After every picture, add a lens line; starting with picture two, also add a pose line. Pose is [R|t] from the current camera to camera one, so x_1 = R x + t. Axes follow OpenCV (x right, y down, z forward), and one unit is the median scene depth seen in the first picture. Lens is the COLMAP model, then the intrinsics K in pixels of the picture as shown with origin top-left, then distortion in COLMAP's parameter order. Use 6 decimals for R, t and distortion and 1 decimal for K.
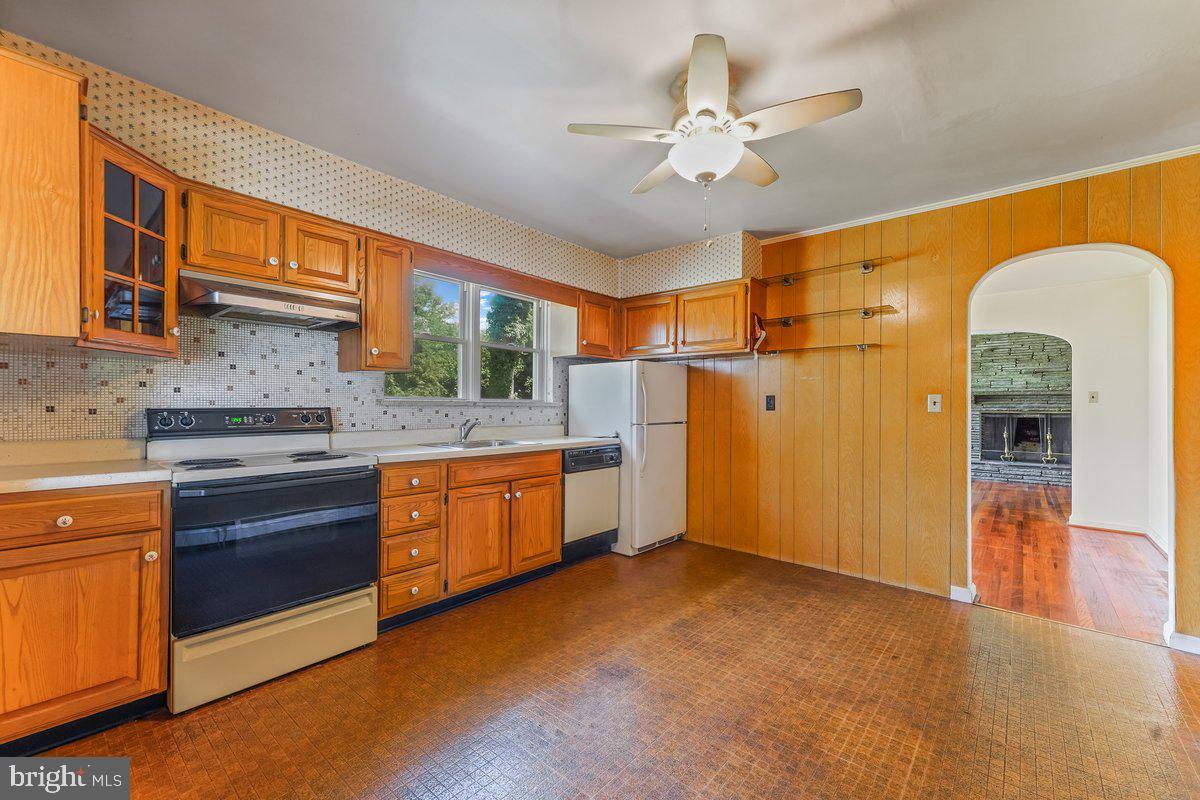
lens RADIAL K [[489.9, 0, 596.2], [0, 489.9, 405.0], [0, 0, 1]] dist [0.000420, 0.000158]
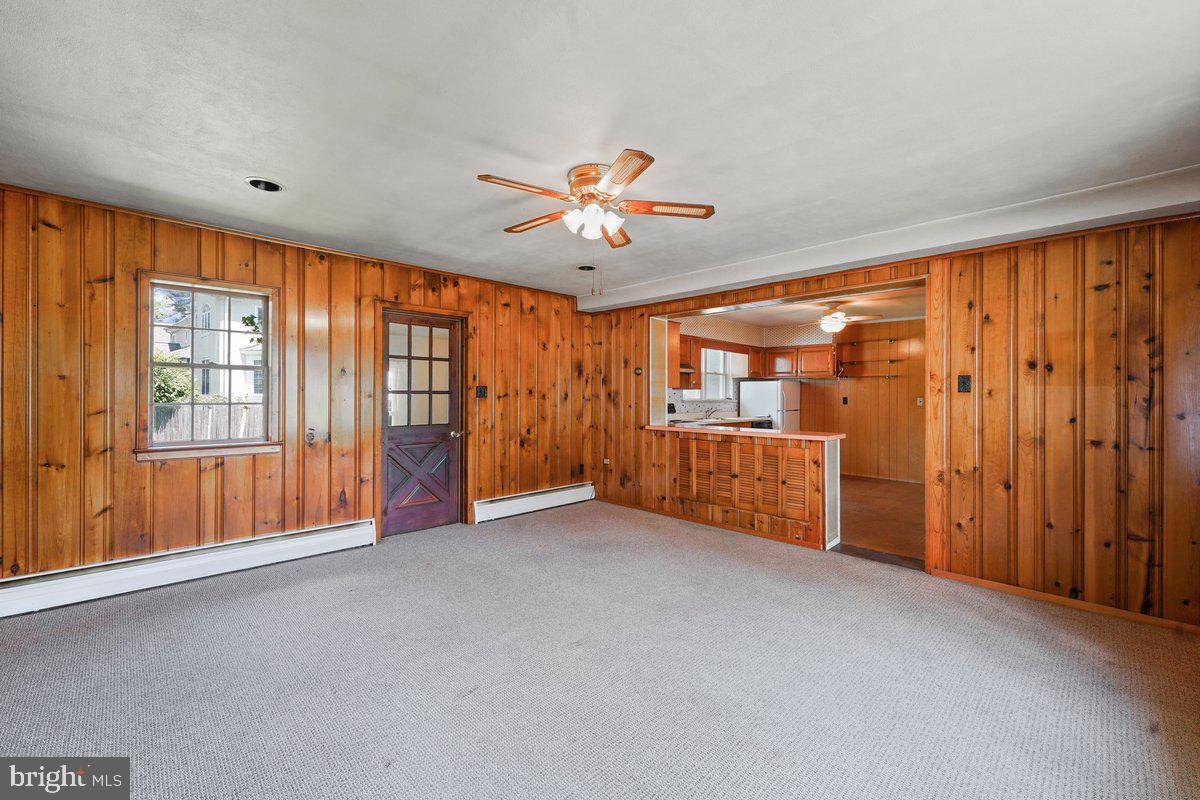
lens RADIAL K [[489.4, 0, 602.7], [0, 489.4, 395.9], [0, 0, 1]] dist [-0.000910, -0.000130]
pose [[0.997775, -0.000107, -0.066668, -0.605399], [0.000247, 0.999998, 0.002088, -0.032963], [0.066668, -0.002100, 0.997773, -1.300993]]
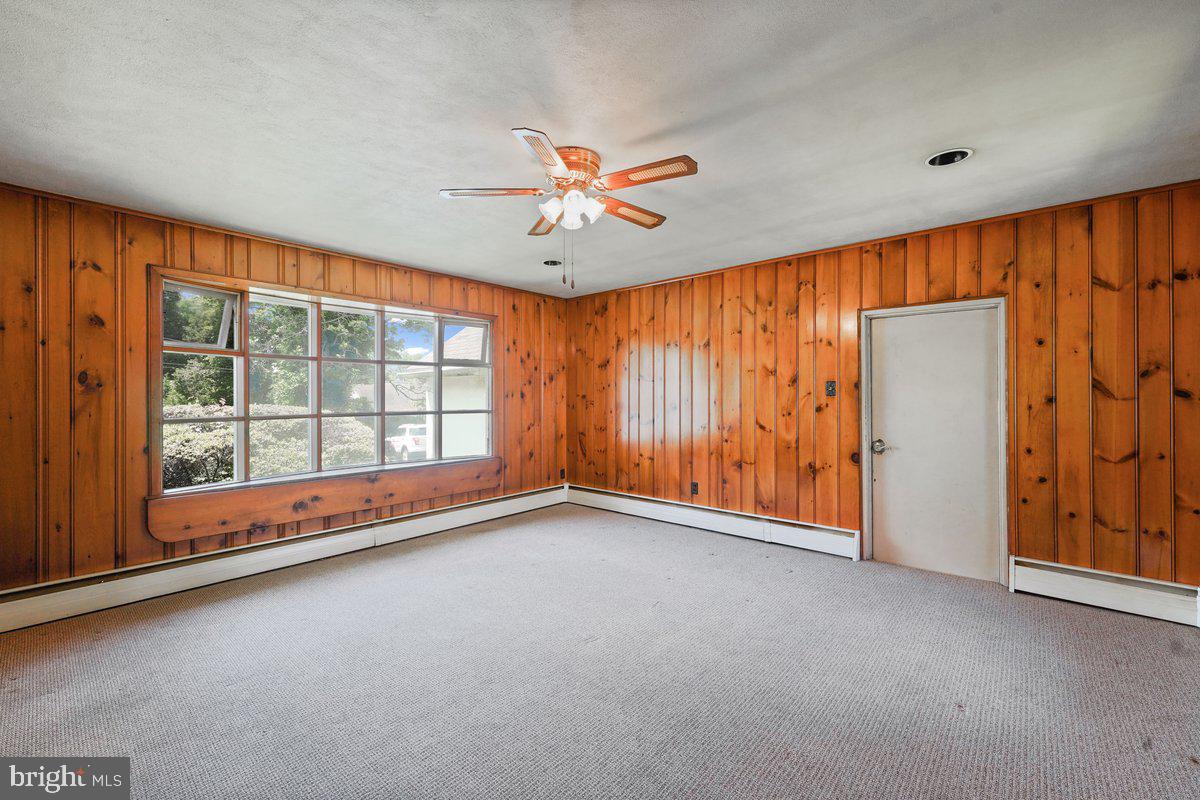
lens RADIAL K [[492.0, 0, 596.7], [0, 492.0, 399.2], [0, 0, 1]] dist [-0.001105, -0.000228]
pose [[-0.999988, -0.002540, 0.004204, -0.710505], [-0.002525, 0.999990, 0.003559, -0.030431], [-0.004213, 0.003548, -0.999985, 0.187901]]
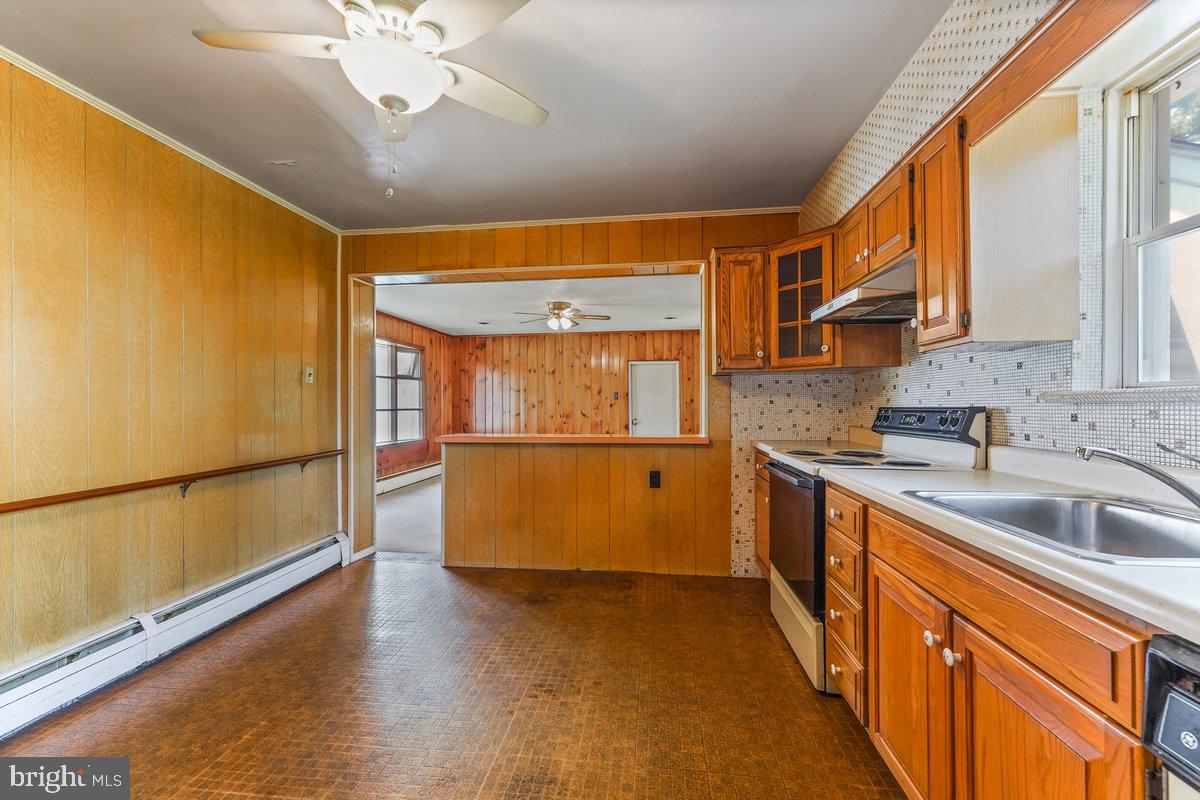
lens RADIAL K [[485.8, 0, 596.2], [0, 485.8, 399.8], [0, 0, 1]] dist [0.000440, 0.000128]
pose [[-0.828598, -0.007108, -0.559799, 0.221870], [0.001373, 0.999891, -0.014729, 0.003618], [0.559842, -0.012974, -0.828498, 1.029617]]
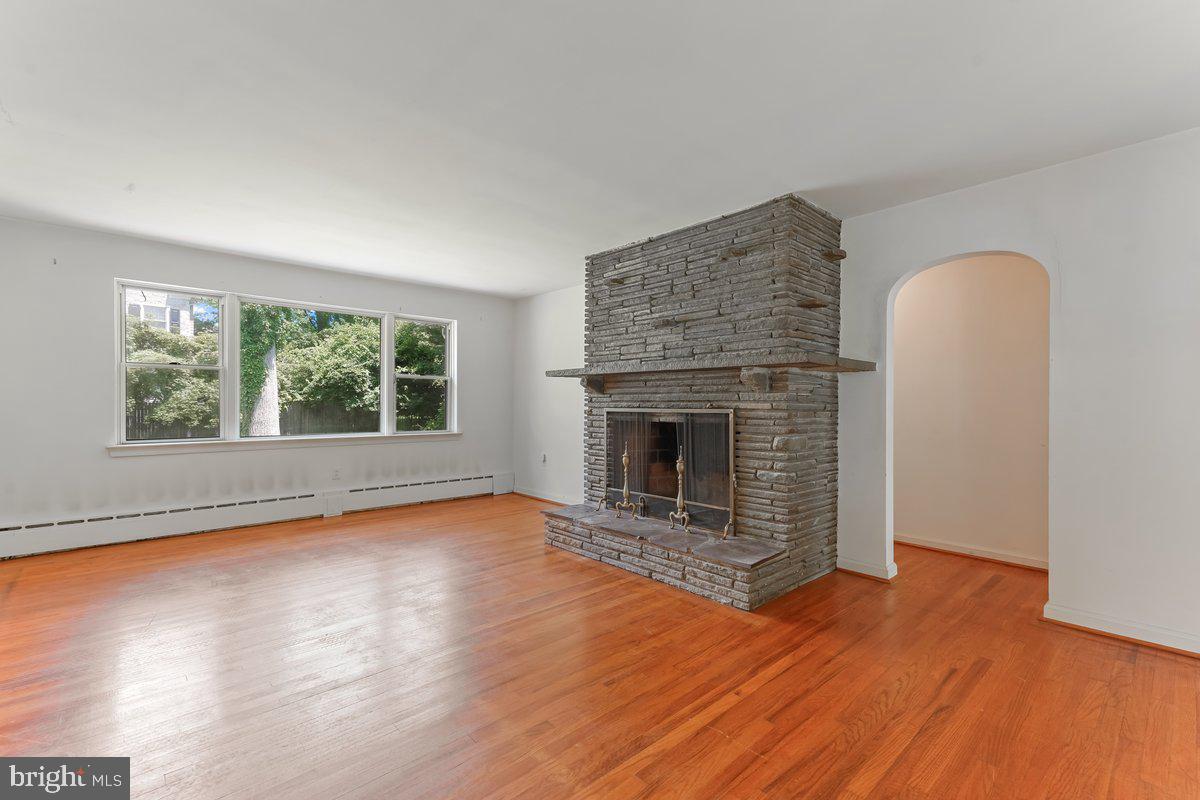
lens RADIAL K [[522.1, 0, 600.7], [0, 522.1, 407.7], [0, 0, 1]] dist [0.043878, 0.000194]
pose [[0.993899, 0.002357, -0.110266, 2.136354], [-0.001317, 0.999954, 0.009499, 0.018705], [0.110283, -0.009295, 0.993857, 1.235303]]
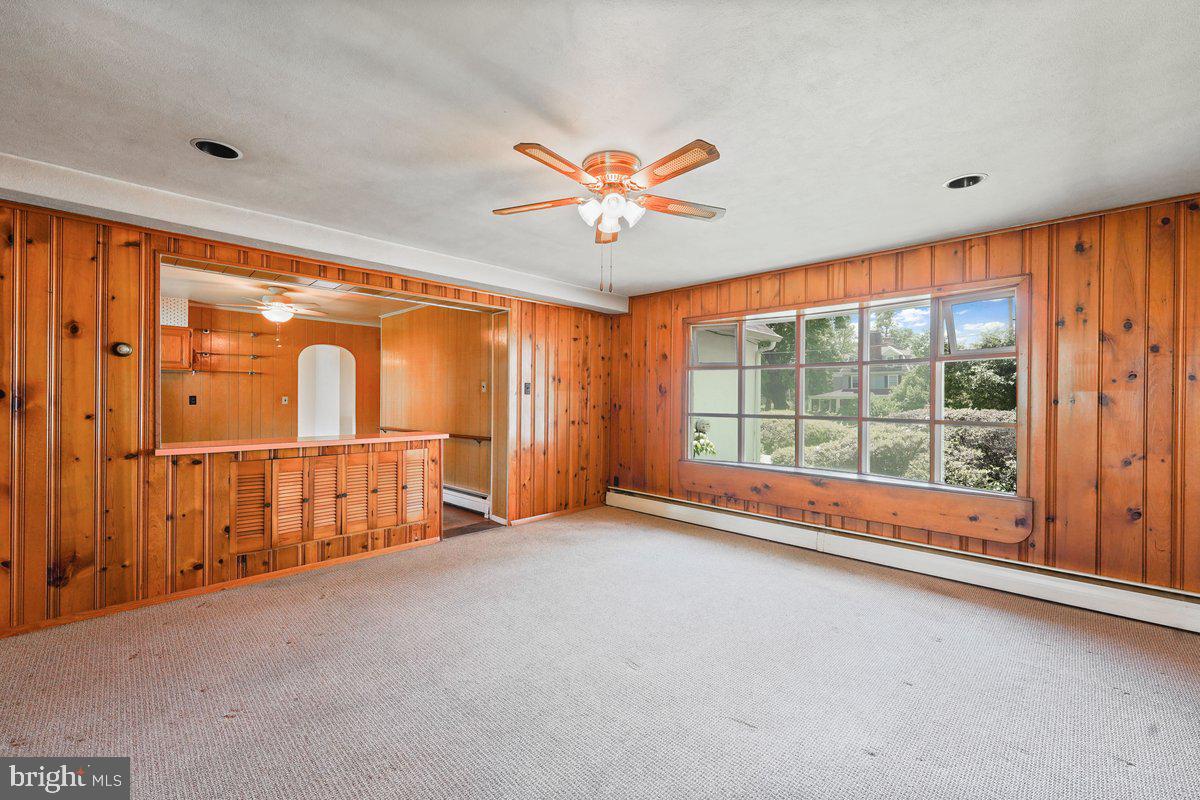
lens RADIAL K [[485.8, 0, 596.2], [0, 485.8, 399.8], [0, 0, 1]] dist [0.000440, 0.000128]
pose [[0.059631, -0.009444, 0.998176, -1.384273], [-0.009151, 0.999908, 0.010007, -0.039009], [-0.998179, -0.009731, 0.059539, -0.554856]]
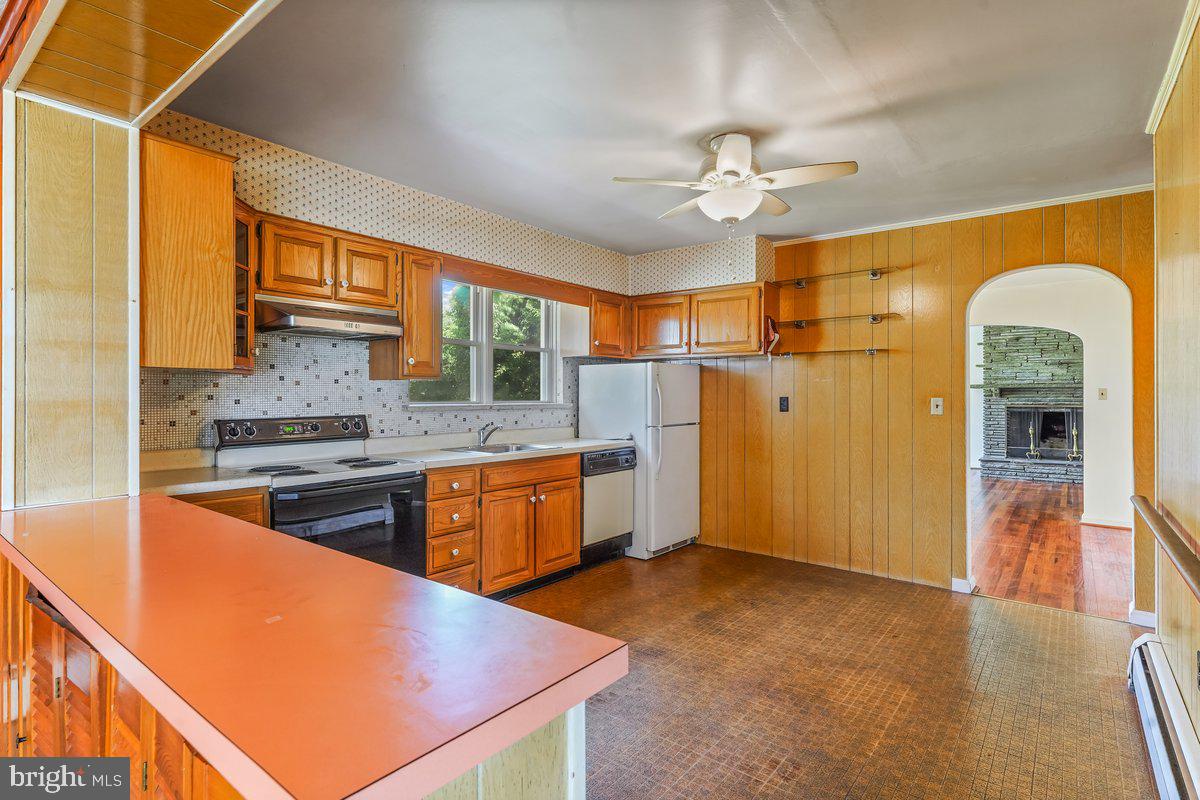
lens RADIAL K [[597.6, 0, 600.9], [0, 597.6, 393.1], [0, 0, 1]] dist [-0.003861, -0.000746]
pose [[0.998843, -0.004421, 0.047893, -0.086499], [0.004481, 0.999989, -0.001138, -0.030180], [-0.047888, 0.001351, 0.998852, -0.227910]]
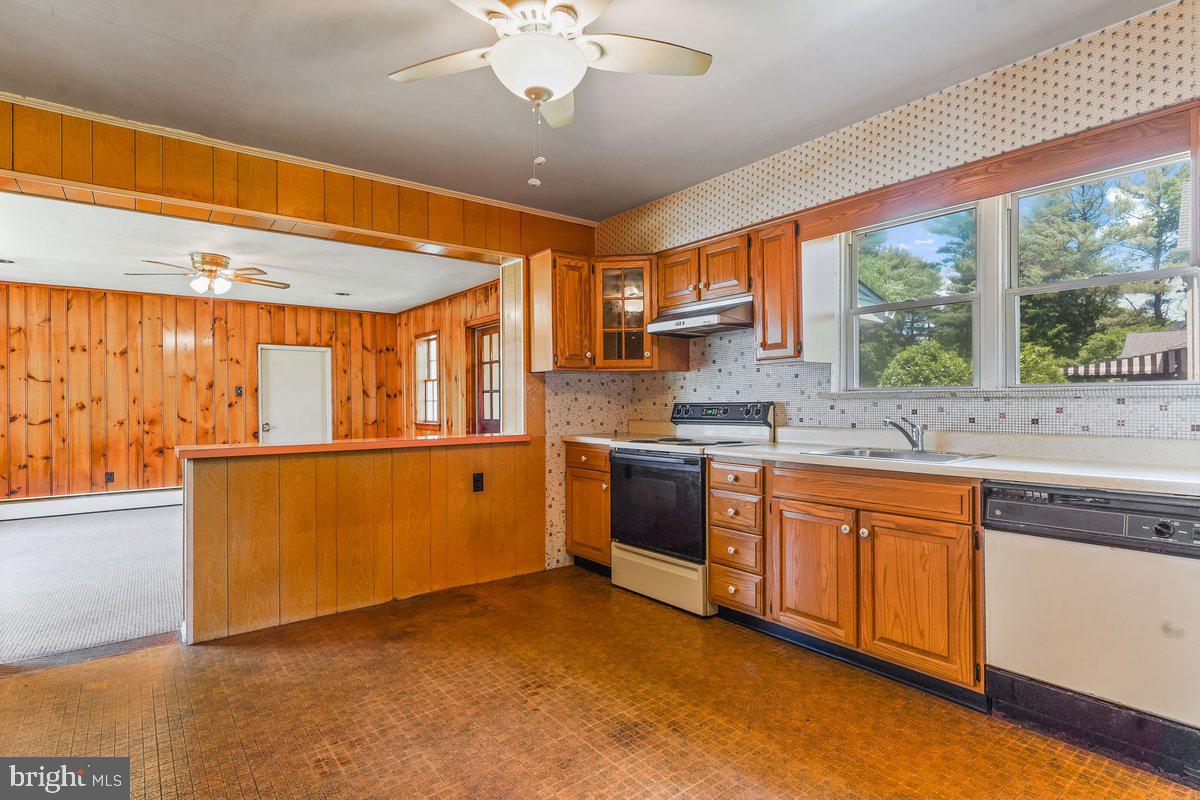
lens RADIAL K [[603.1, 0, 596.8], [0, 603.1, 401.6], [0, 0, 1]] dist [-0.000699, -0.000528]
pose [[-0.194612, -0.003790, -0.980873, 0.637399], [0.008677, 0.999947, -0.005585, 0.007111], [0.980842, -0.009598, -0.194568, 0.722635]]
